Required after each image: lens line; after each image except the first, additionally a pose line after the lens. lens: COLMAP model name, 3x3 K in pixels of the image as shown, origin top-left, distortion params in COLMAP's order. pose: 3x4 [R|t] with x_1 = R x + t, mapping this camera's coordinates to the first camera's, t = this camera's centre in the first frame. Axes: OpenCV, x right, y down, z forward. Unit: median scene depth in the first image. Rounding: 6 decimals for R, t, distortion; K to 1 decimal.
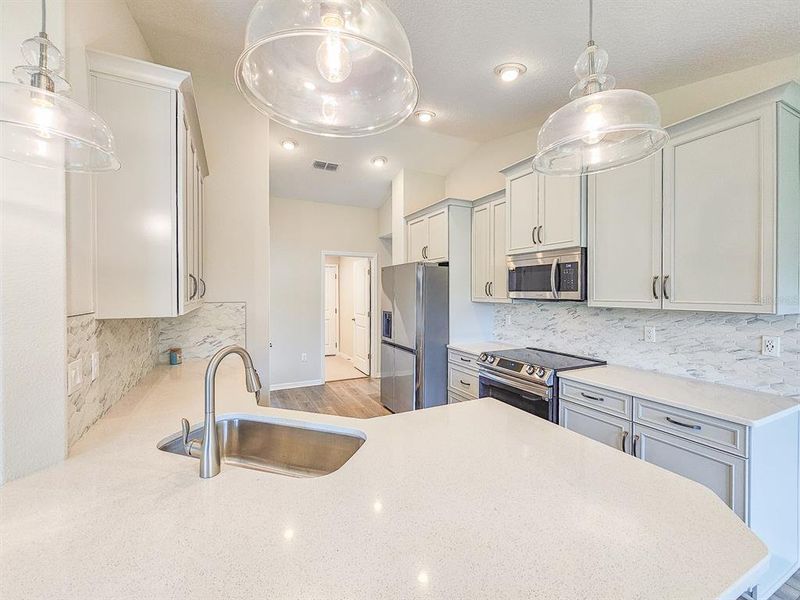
lens RADIAL K [[333.9, 0, 395.0], [0, 333.9, 296.3], [0, 0, 1]] dist [0.002101, 0.000008]
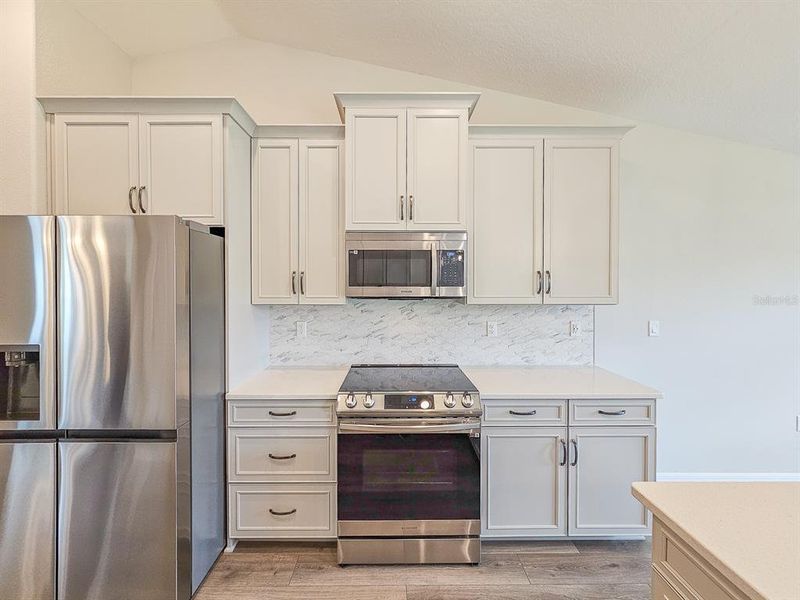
lens RADIAL K [[333.9, 0, 398.4], [0, 333.9, 292.7], [0, 0, 1]] dist [0.002101, 0.000008]
pose [[0.439904, -0.014951, 0.897920, -0.221583], [0.015001, 0.999844, 0.009300, -0.007974], [-0.897919, 0.009378, 0.440060, 0.691535]]
